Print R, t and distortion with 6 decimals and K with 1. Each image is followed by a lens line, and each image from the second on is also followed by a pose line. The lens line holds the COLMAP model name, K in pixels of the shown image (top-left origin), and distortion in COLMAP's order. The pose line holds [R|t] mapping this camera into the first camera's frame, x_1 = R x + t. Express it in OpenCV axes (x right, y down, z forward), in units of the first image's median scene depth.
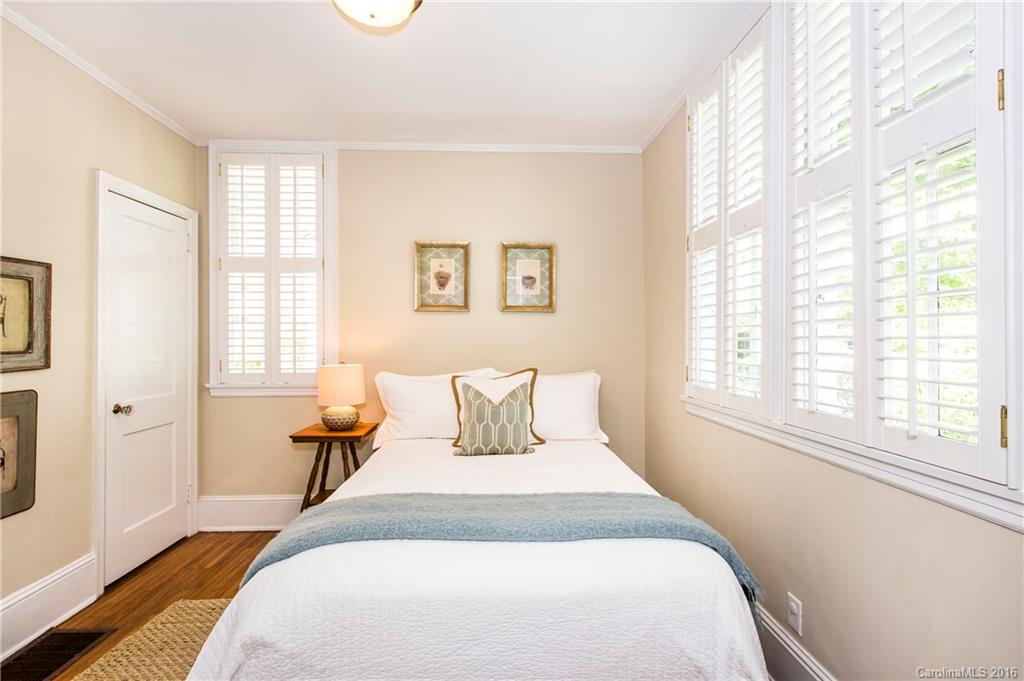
lens RADIAL K [[462.8, 0, 511.9], [0, 462.8, 336.4], [0, 0, 1]] dist [-0.002580, 0.000572]
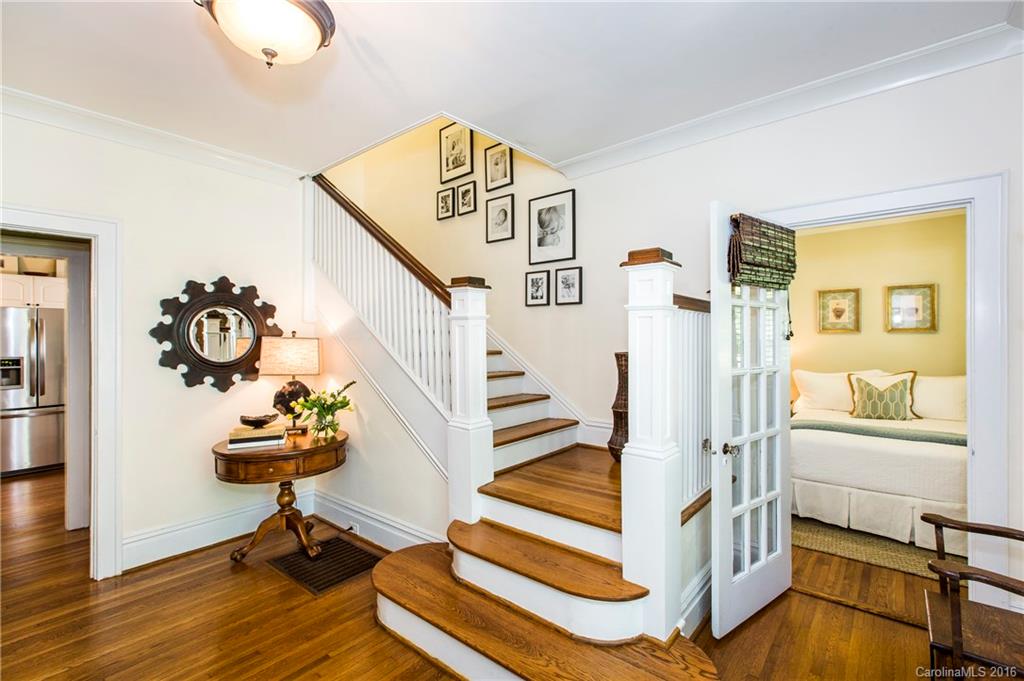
lens RADIAL K [[462.8, 0, 507.2], [0, 462.8, 339.0], [0, 0, 1]] dist [-0.002580, 0.000572]
pose [[0.742685, -0.006946, -0.669604, 0.065364], [0.005786, 0.999975, -0.003955, -0.034423], [0.669616, -0.000936, 0.742707, -0.929926]]
